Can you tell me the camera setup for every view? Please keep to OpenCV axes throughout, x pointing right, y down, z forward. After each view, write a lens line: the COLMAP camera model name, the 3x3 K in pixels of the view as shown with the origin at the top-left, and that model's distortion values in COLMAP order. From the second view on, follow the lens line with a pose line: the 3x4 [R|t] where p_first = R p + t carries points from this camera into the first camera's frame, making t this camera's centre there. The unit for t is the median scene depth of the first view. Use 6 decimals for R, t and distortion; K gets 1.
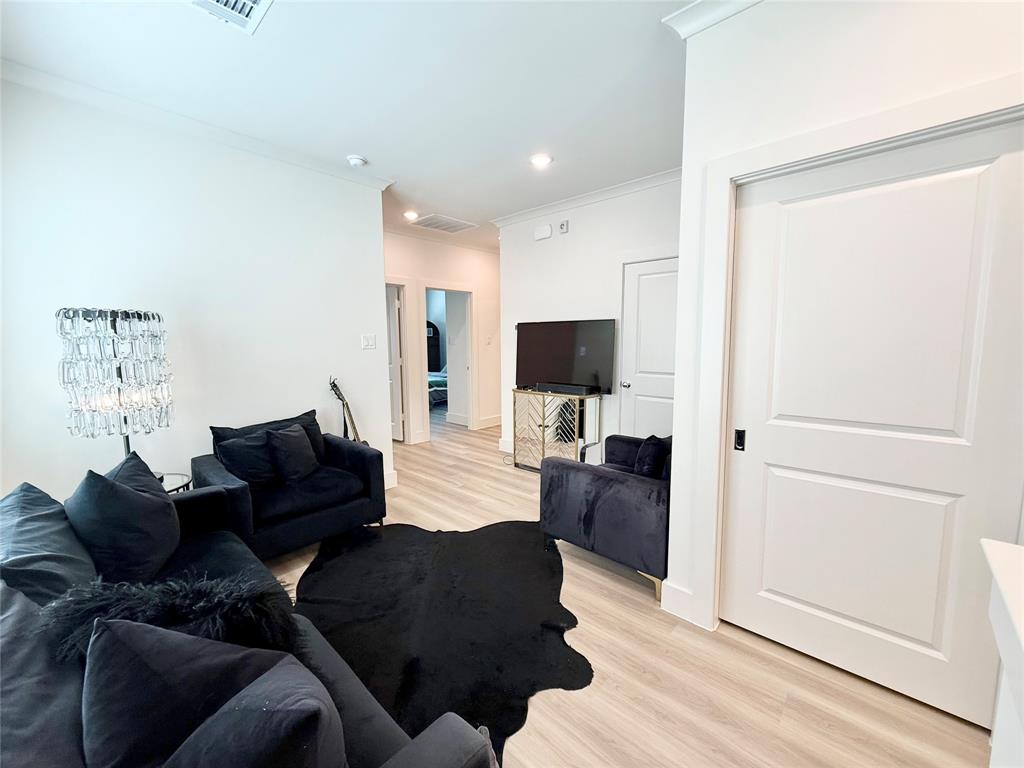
lens RADIAL K [[410.2, 0, 514.3], [0, 410.2, 385.2], [0, 0, 1]] dist [0.000600, -0.000152]
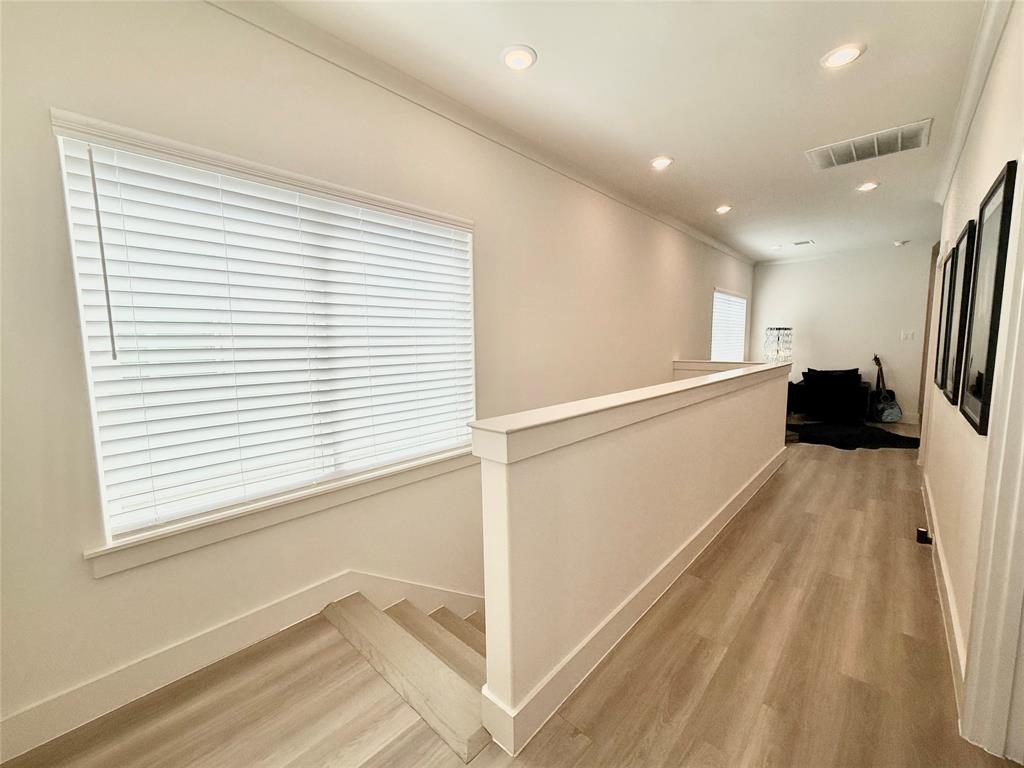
lens RADIAL K [[410.2, 0, 514.3], [0, 410.2, 385.2], [0, 0, 1]] dist [0.000600, -0.000152]
pose [[-0.001006, 0.112452, -0.993657, 2.312308], [-0.098213, 0.988842, 0.112007, 0.117817], [0.995165, 0.097703, 0.010050, -1.104107]]
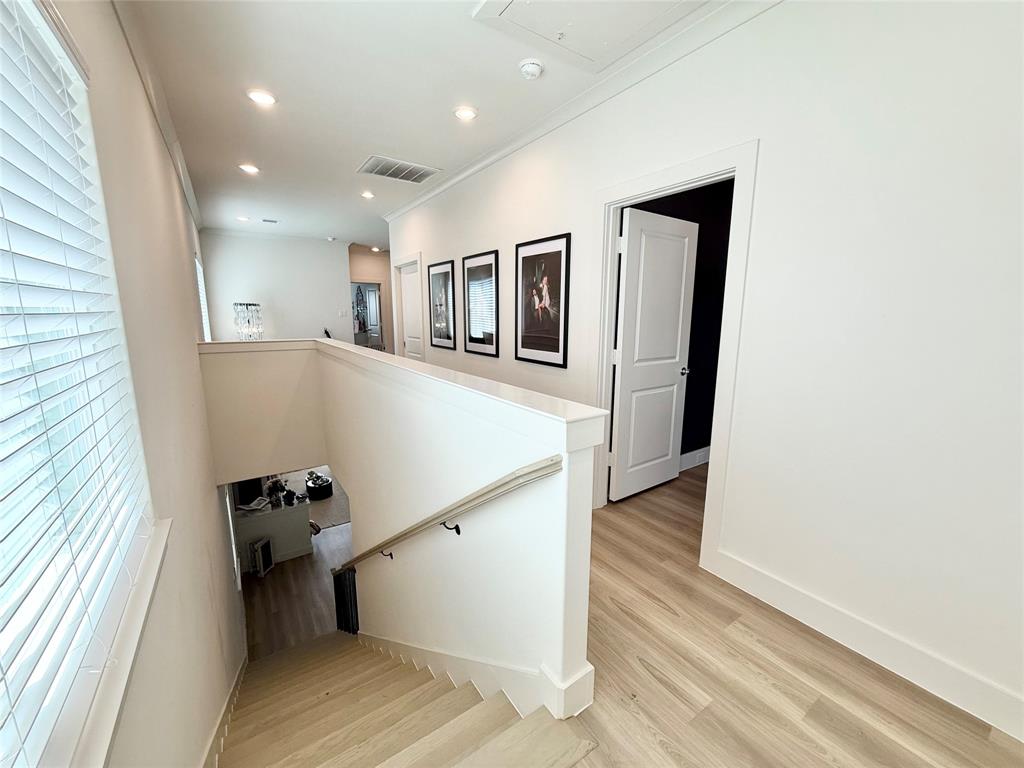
lens RADIAL K [[410.2, 0, 511.9], [0, 410.2, 387.3], [0, 0, 1]] dist [0.000407, -0.000043]
pose [[0.972986, 0.051965, -0.224941, 1.785002], [-0.036183, 0.996622, 0.073725, 0.164135], [0.228012, -0.063594, 0.971579, -1.679251]]
